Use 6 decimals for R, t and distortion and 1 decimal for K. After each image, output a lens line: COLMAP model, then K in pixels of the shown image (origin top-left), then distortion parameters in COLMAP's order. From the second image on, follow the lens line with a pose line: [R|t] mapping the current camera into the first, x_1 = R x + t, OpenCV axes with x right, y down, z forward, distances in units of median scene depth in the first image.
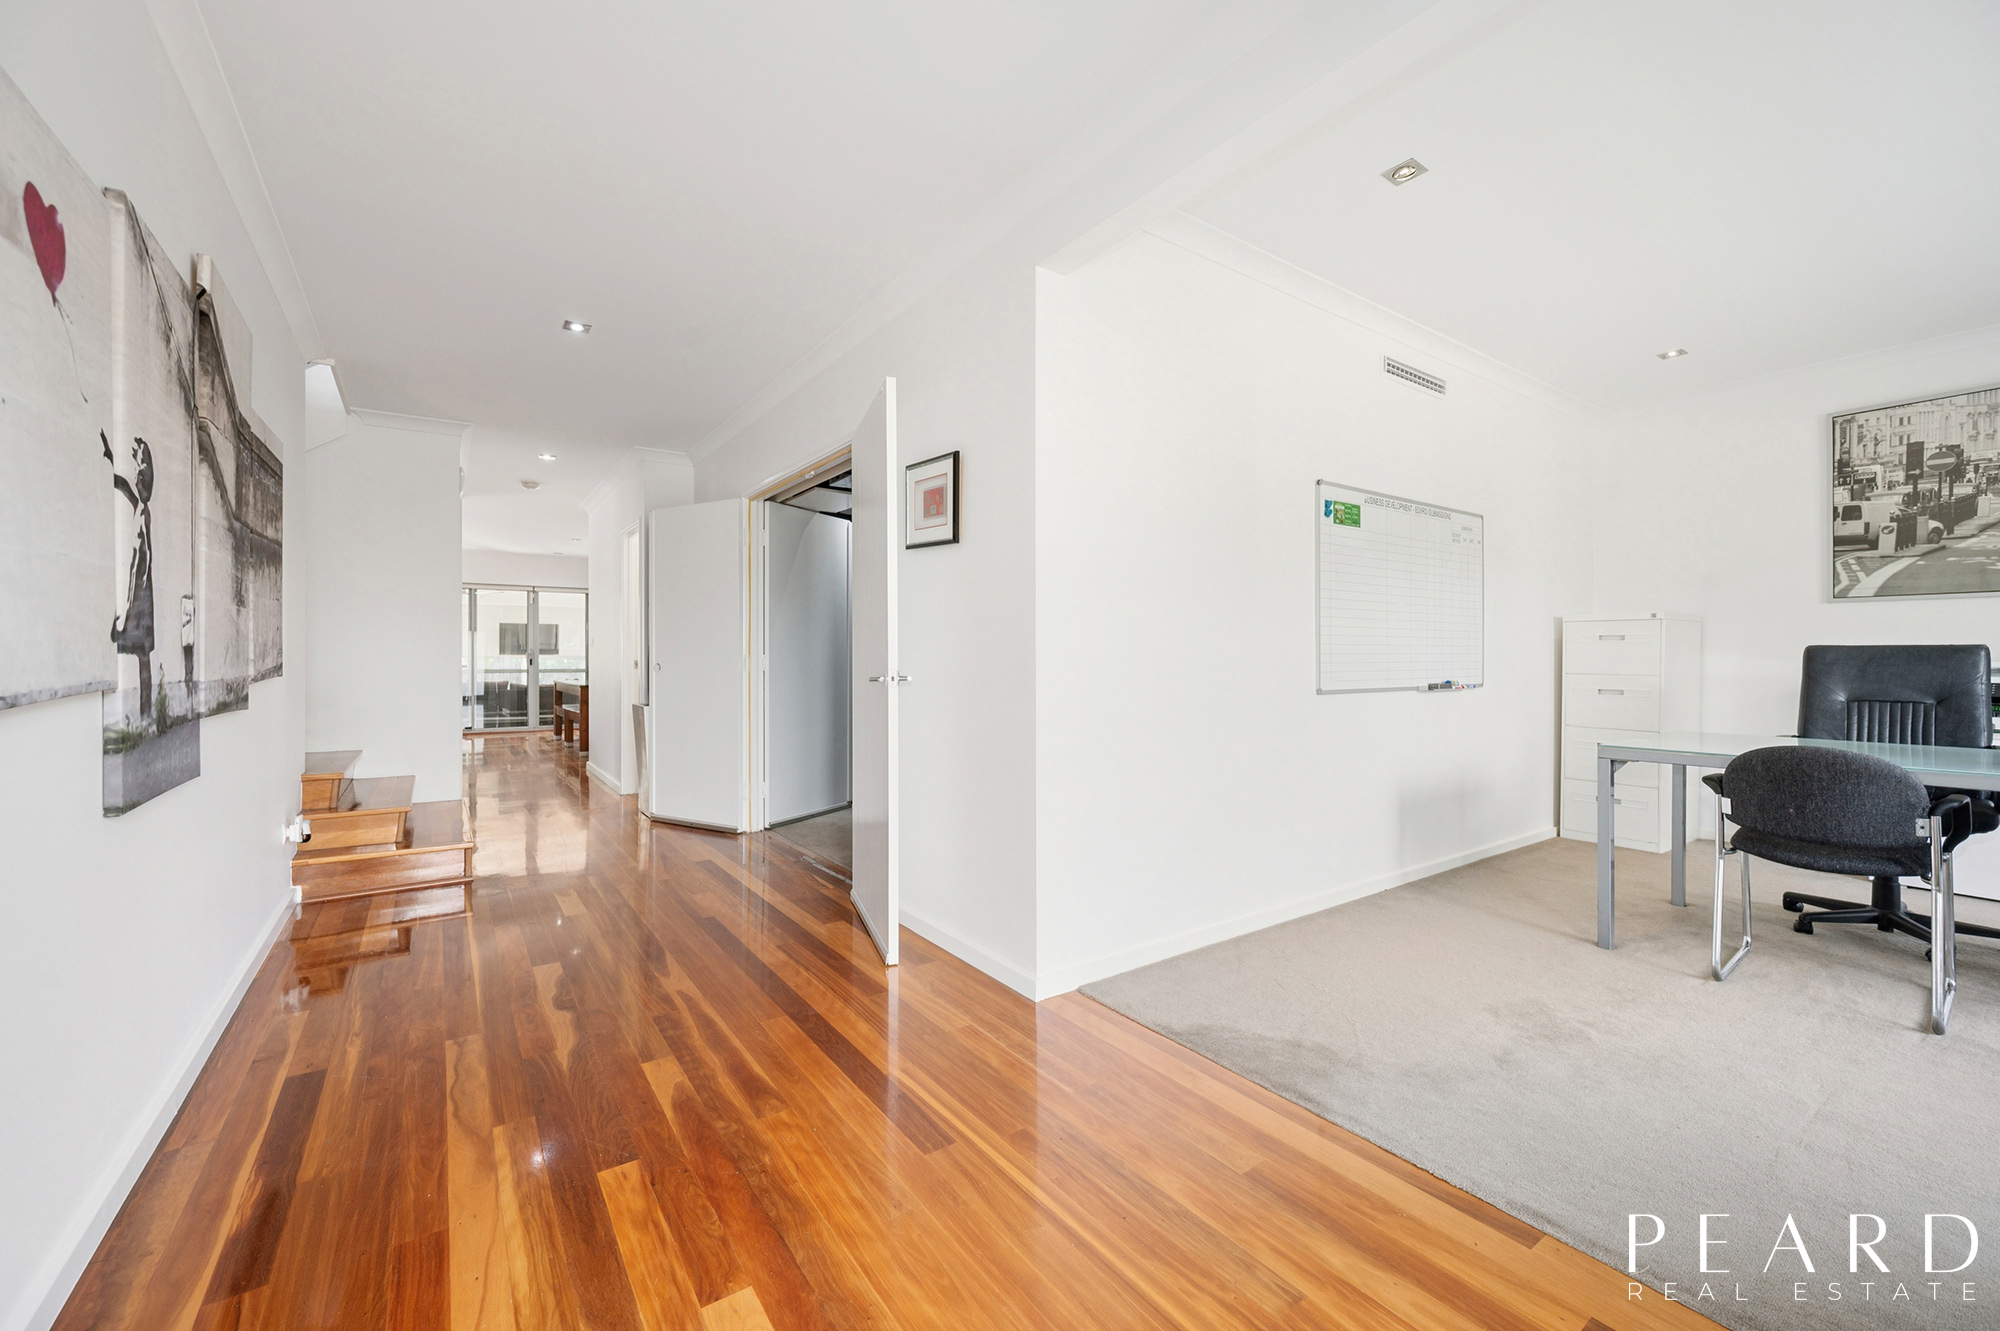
lens RADIAL K [[804.3, 0, 994.3], [0, 804.3, 661.8], [0, 0, 1]] dist [0.002769, -0.000669]
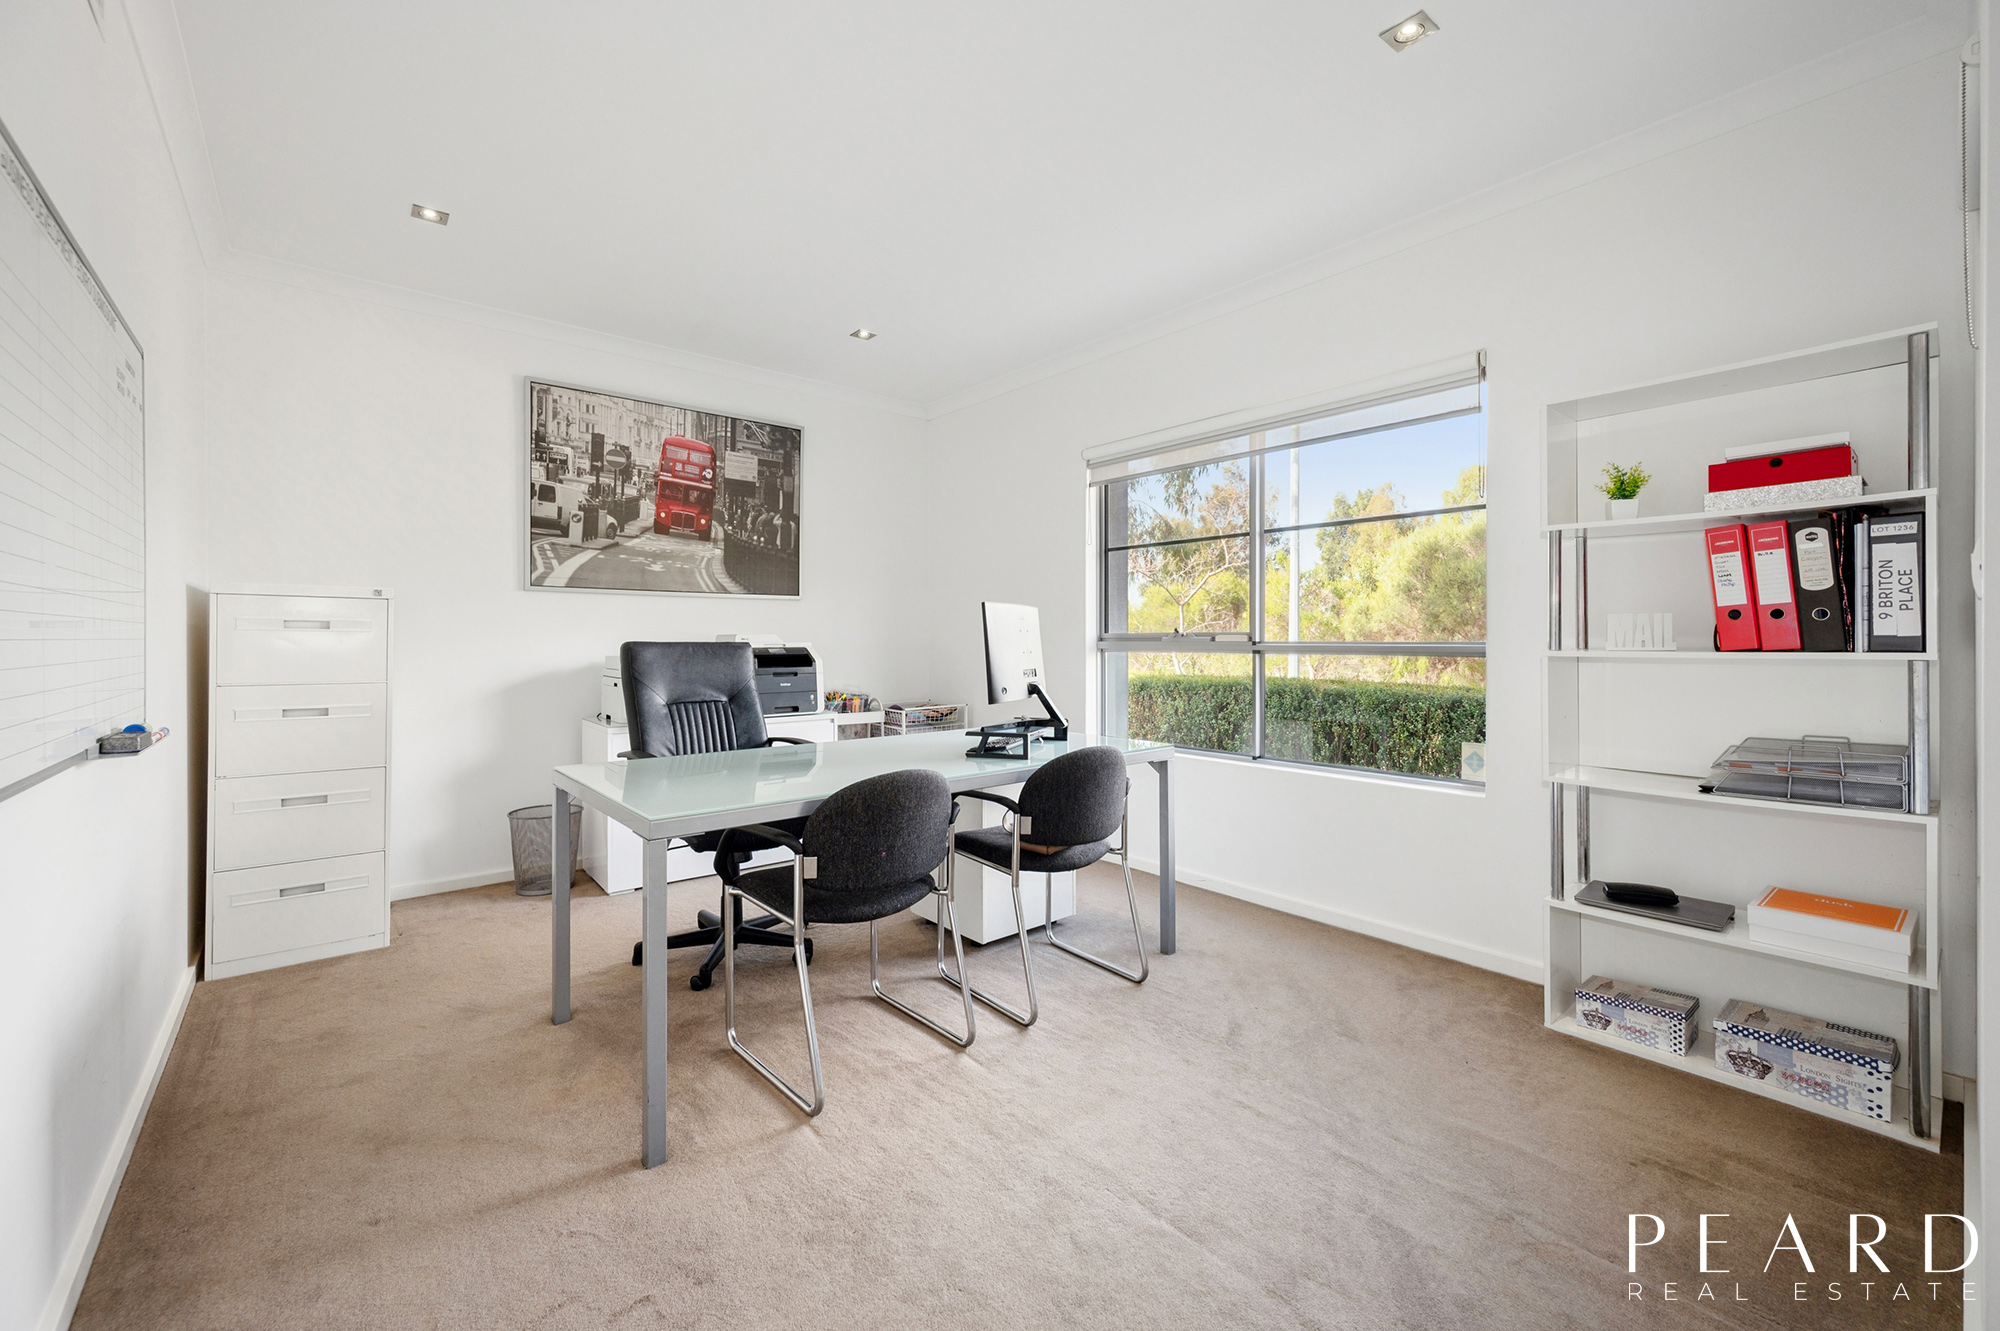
lens RADIAL K [[804.3, 0, 986.9], [0, 804.3, 641.6], [0, 0, 1]] dist [0.002769, -0.000669]
pose [[-0.098039, -0.001735, 0.995181, 0.113961], [0.004261, 0.999989, 0.002163, -0.017891], [-0.995173, 0.004453, -0.098030, 0.611322]]
